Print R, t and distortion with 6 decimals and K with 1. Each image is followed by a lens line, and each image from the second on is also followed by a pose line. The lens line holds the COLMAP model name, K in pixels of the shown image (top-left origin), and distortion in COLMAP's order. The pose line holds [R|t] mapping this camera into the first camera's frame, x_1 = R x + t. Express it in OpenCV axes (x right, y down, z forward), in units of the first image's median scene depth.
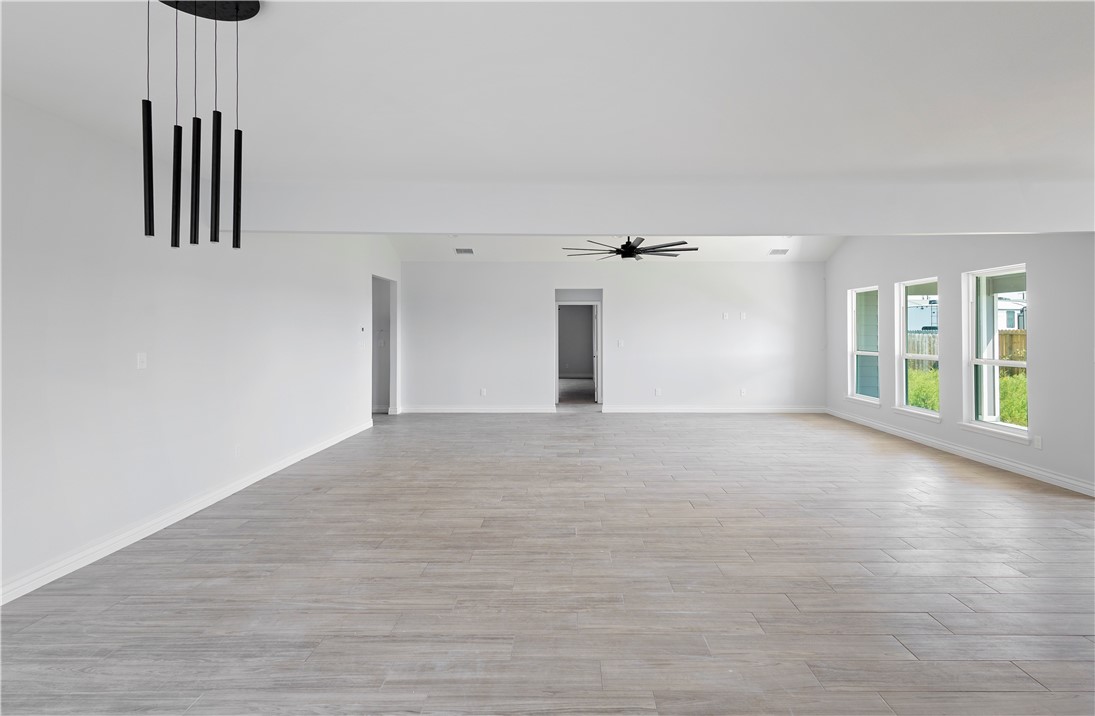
lens RADIAL K [[529.4, 0, 564.4], [0, 529.4, 334.2], [0, 0, 1]] dist [0.004780, -0.000222]
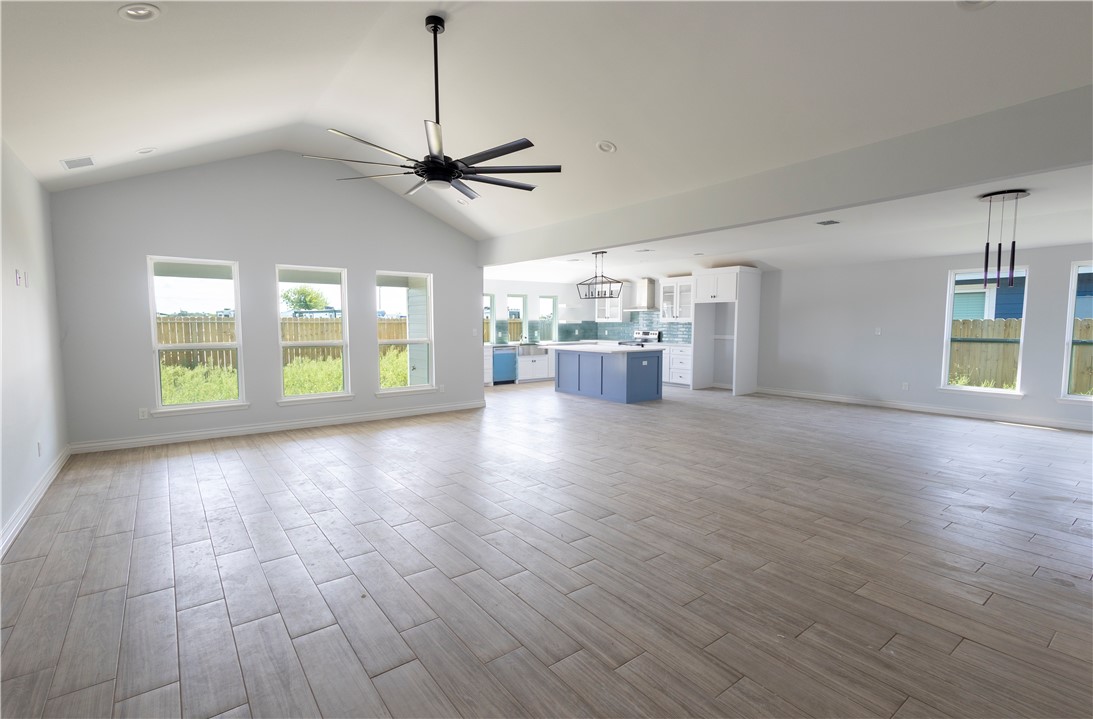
lens RADIAL K [[508.0, 0, 541.4], [0, 508.0, 361.3], [0, 0, 1]] dist [0.004885, -0.001658]
pose [[-0.605362, -0.063012, 0.793452, -0.640666], [-0.003530, 0.997064, 0.076488, 0.001967], [-0.795942, 0.043502, -0.603807, 2.106902]]
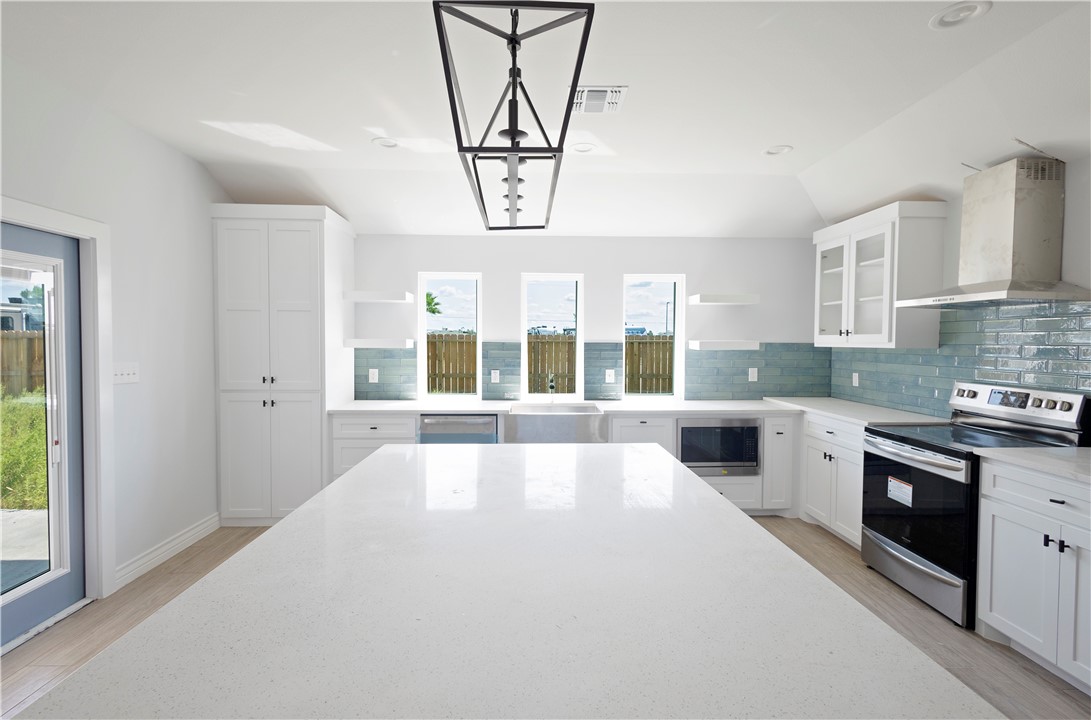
lens RADIAL K [[507.1, 0, 542.9], [0, 507.1, 355.1], [0, 0, 1]] dist [0.004885, -0.001658]
pose [[-0.037978, -0.032225, 0.998759, 0.671696], [-0.009309, 0.999448, 0.031893, -0.011178], [-0.999235, -0.008086, -0.038257, 0.504351]]
